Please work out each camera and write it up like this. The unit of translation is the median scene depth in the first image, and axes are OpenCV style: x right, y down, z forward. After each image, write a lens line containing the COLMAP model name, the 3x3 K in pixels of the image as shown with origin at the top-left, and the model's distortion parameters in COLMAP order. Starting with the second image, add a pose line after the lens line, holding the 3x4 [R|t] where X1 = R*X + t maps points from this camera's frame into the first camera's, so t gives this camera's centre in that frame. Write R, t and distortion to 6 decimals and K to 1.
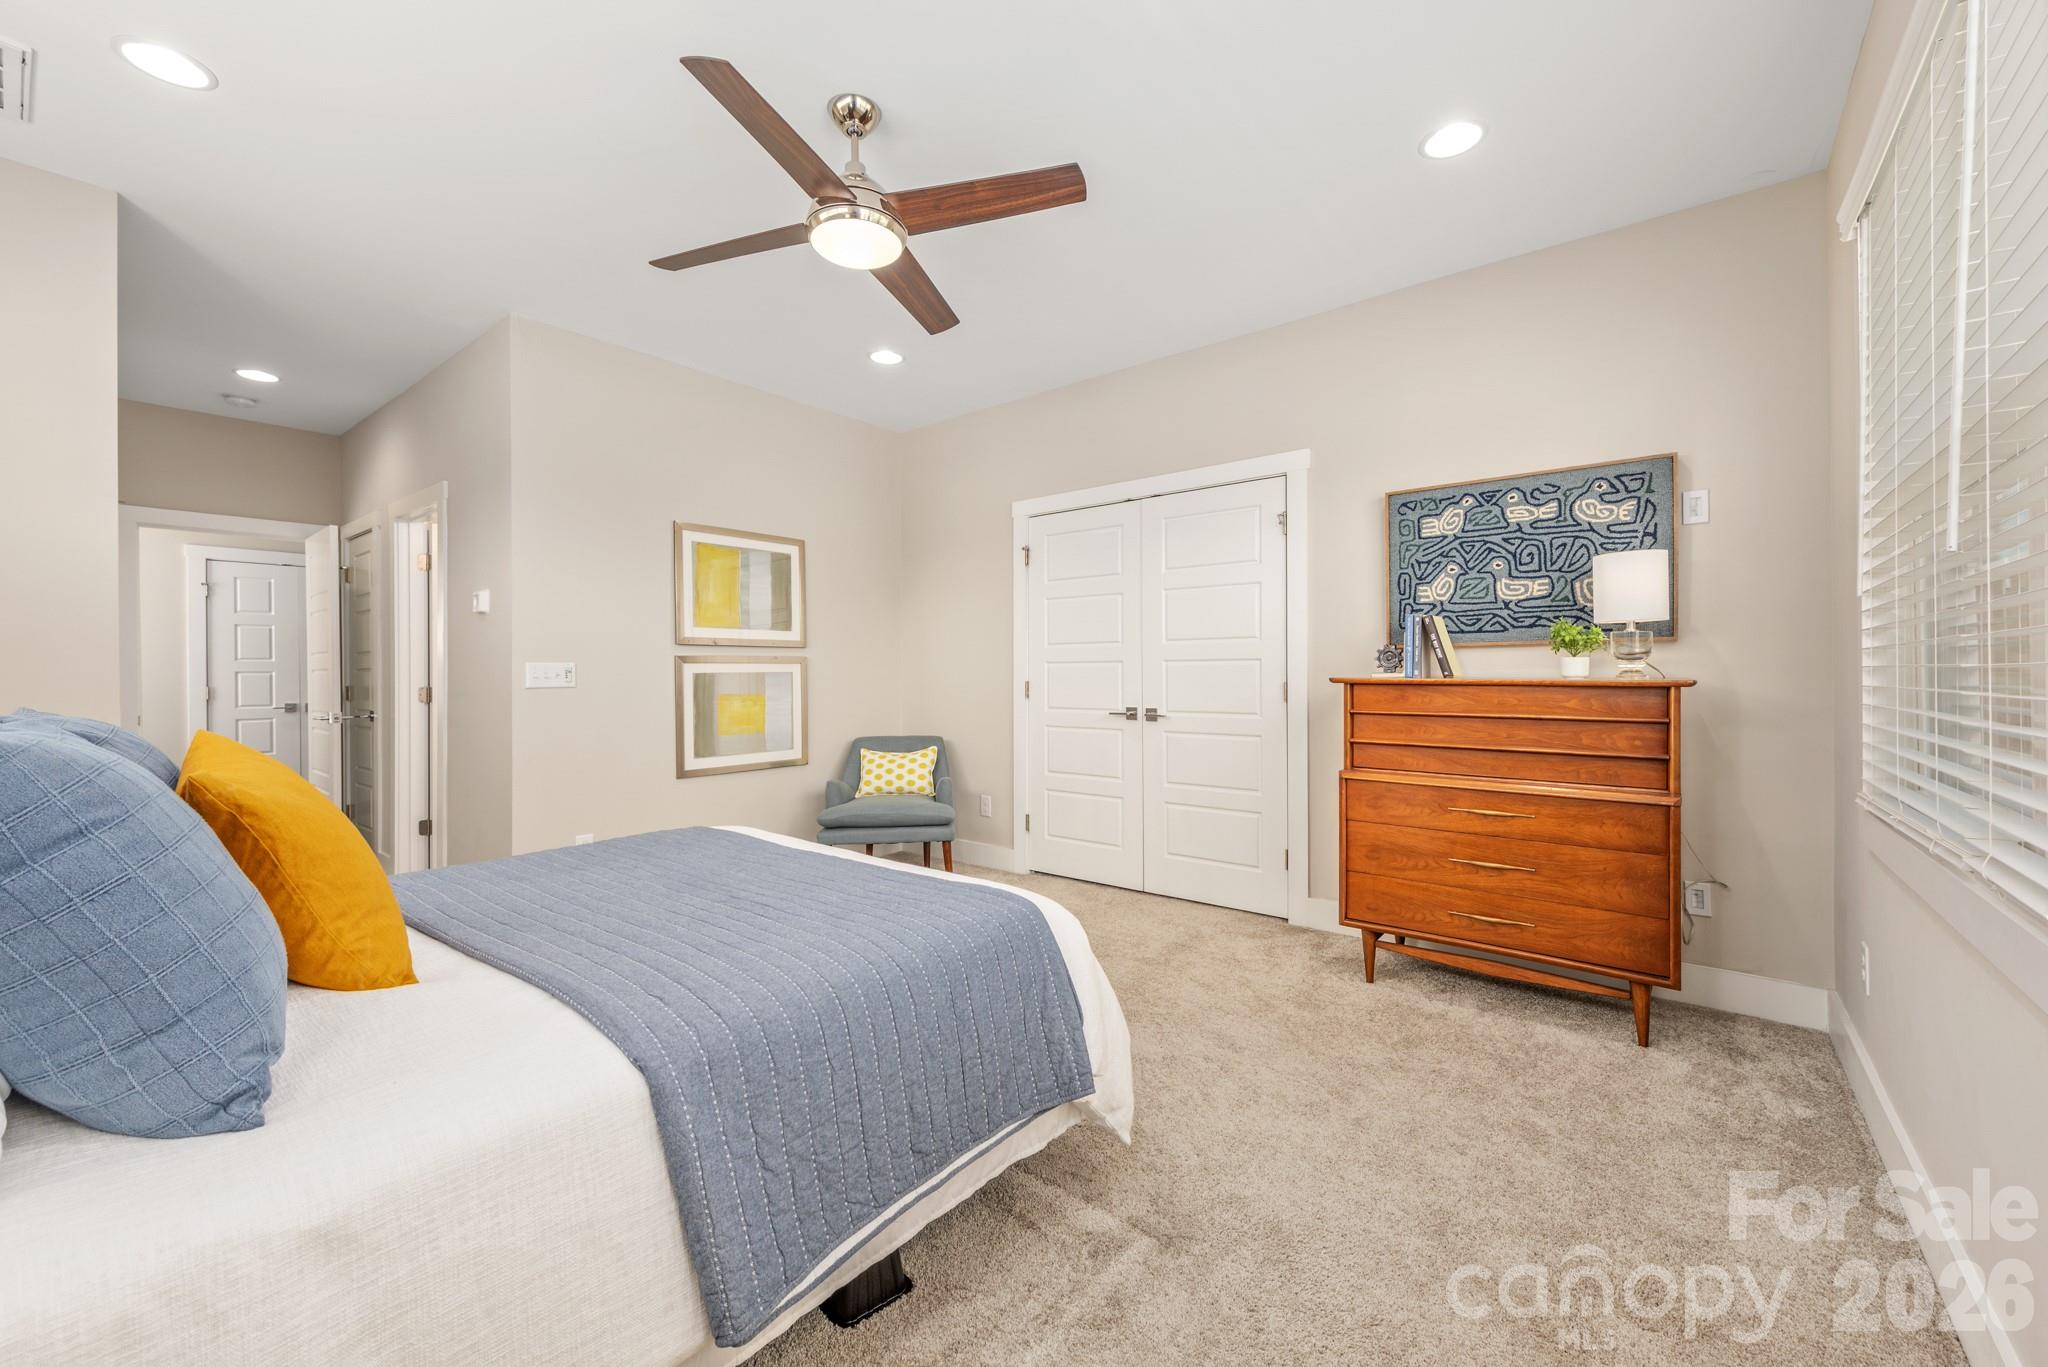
lens RADIAL K [[805.7, 0, 1022.4], [0, 805.7, 678.8], [0, 0, 1]] dist [-0.000016, 0.000078]
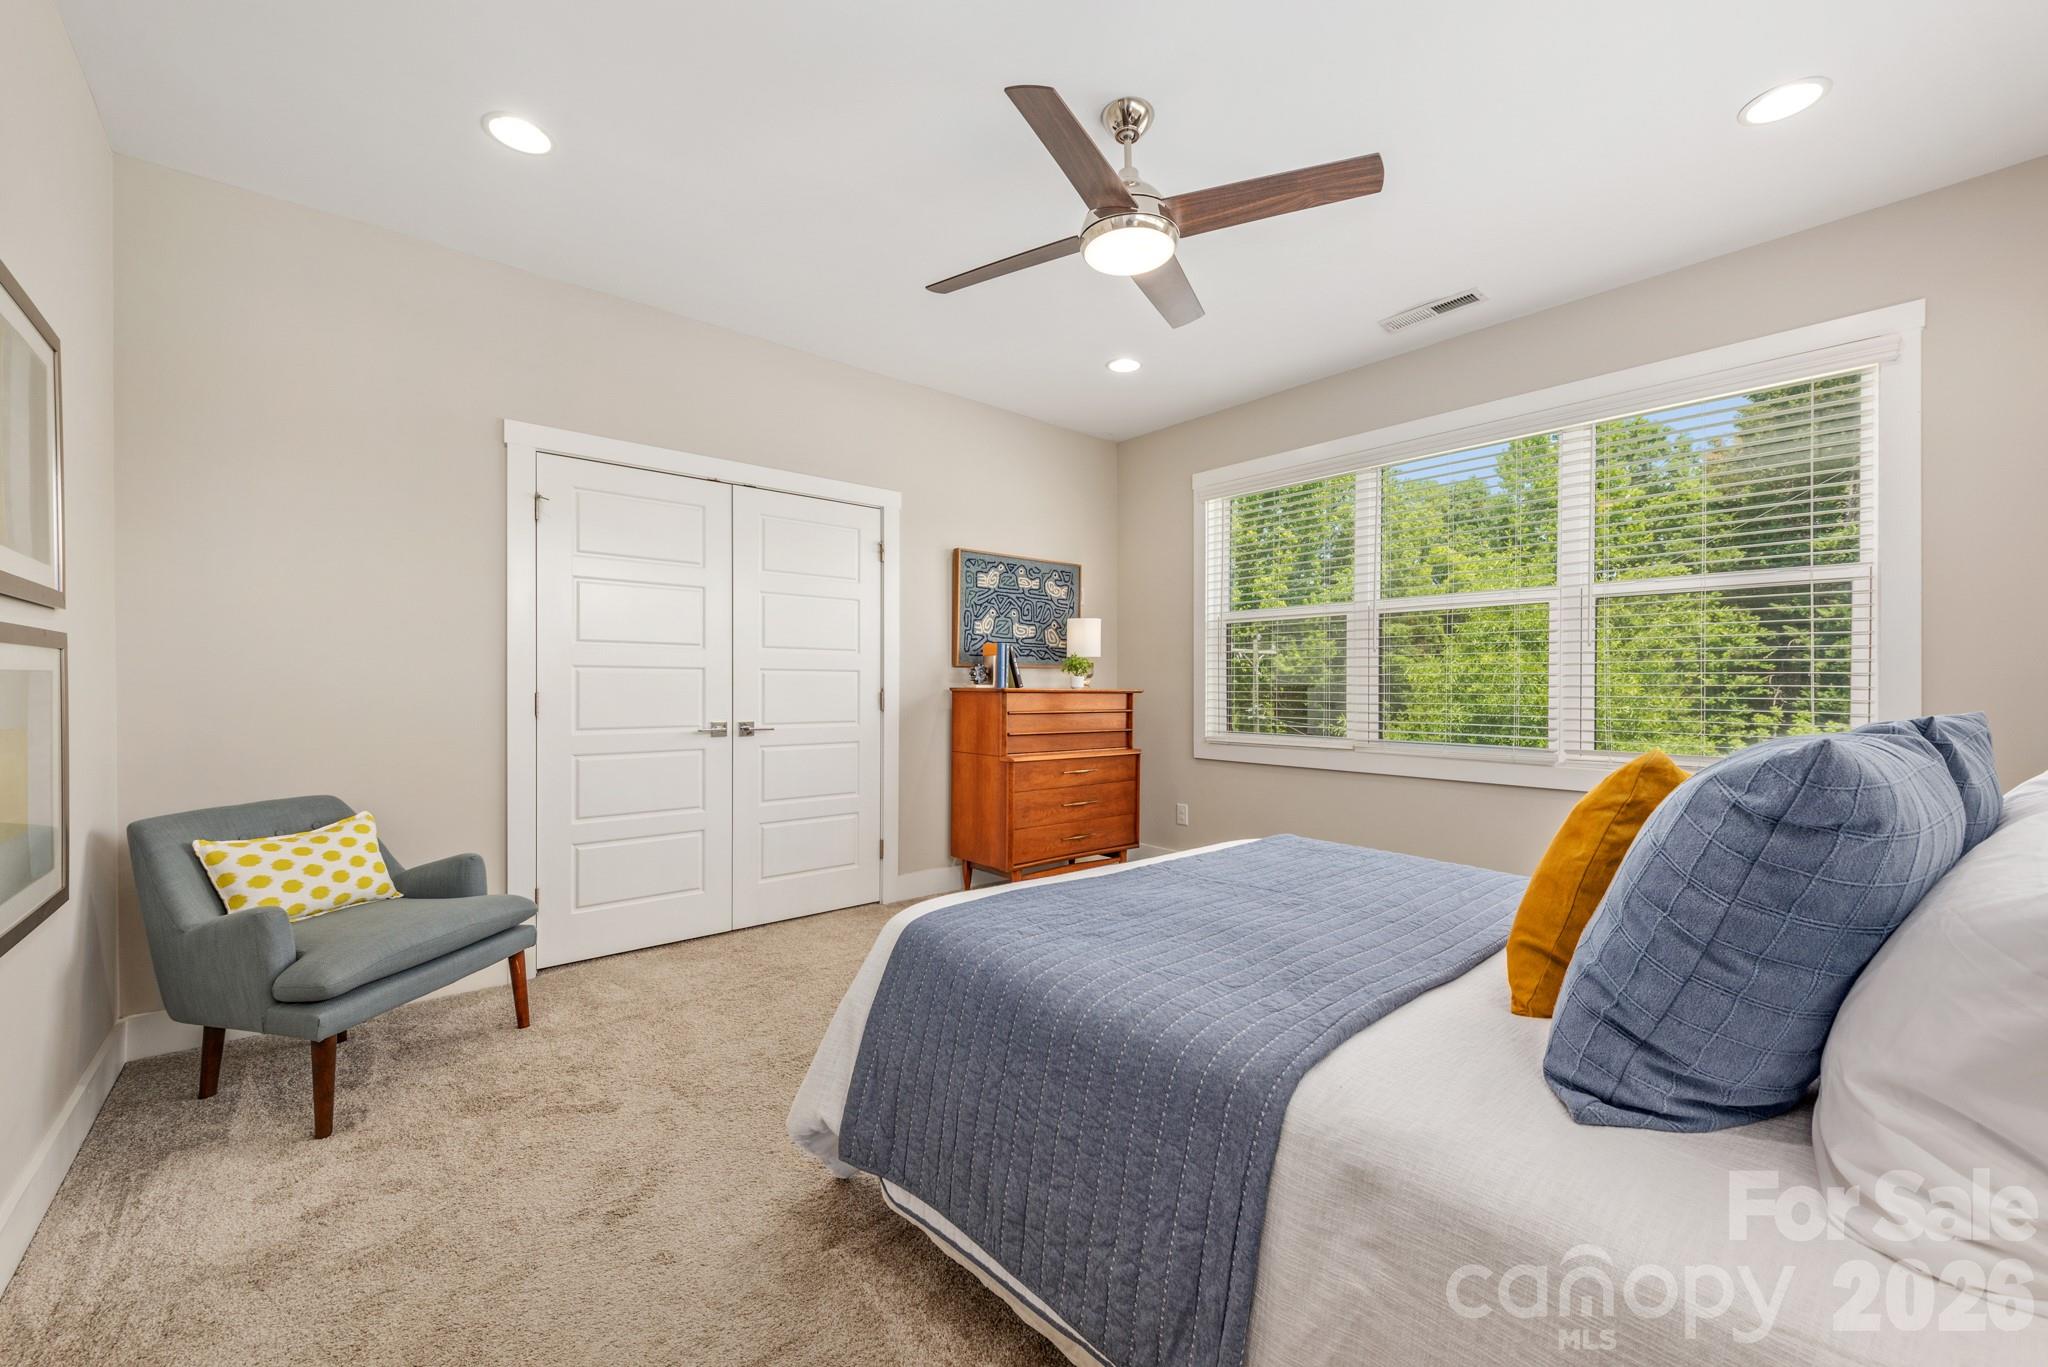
lens RADIAL K [[805.7, 0, 1022.7], [0, 805.7, 700.4], [0, 0, 1]] dist [-0.000016, 0.000078]
pose [[0.171647, -0.009731, 0.985110, -0.856858], [0.002983, 0.999952, 0.009358, 0.006588], [-0.985154, 0.001333, 0.171668, 0.693949]]
